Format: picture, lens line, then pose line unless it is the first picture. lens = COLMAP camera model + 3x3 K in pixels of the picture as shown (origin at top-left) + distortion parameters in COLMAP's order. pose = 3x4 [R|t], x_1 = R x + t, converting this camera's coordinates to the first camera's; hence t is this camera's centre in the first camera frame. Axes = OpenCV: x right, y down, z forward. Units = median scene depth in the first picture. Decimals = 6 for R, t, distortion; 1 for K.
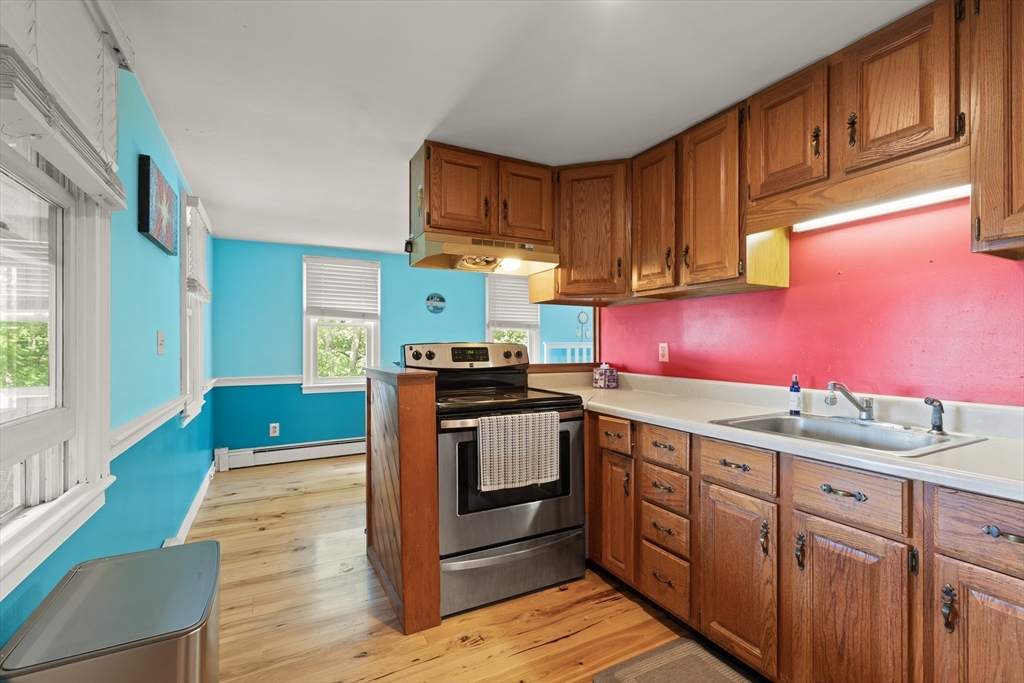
lens RADIAL K [[462.0, 0, 514.6], [0, 462.0, 343.9], [0, 0, 1]] dist [0.000971, -0.000078]
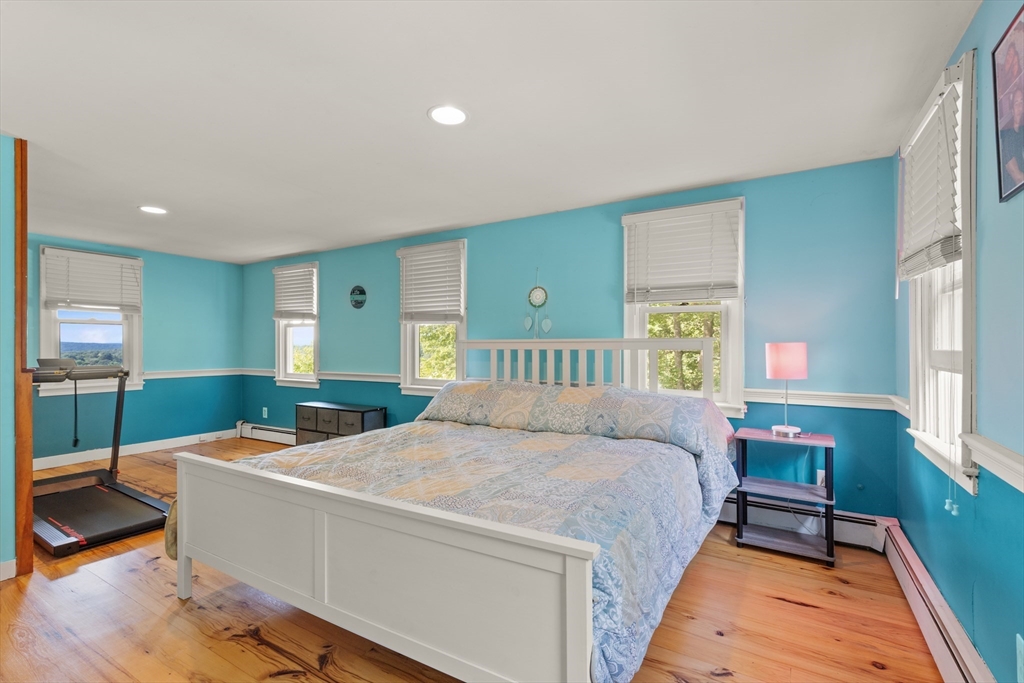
lens RADIAL K [[462.0, 0, 514.6], [0, 462.0, 343.9], [0, 0, 1]] dist [0.000971, -0.000078]
pose [[0.516503, -0.000747, -0.856285, 0.777411], [0.001041, 0.999999, -0.000245, 0.003227], [0.856285, -0.000765, 0.516503, 0.828237]]
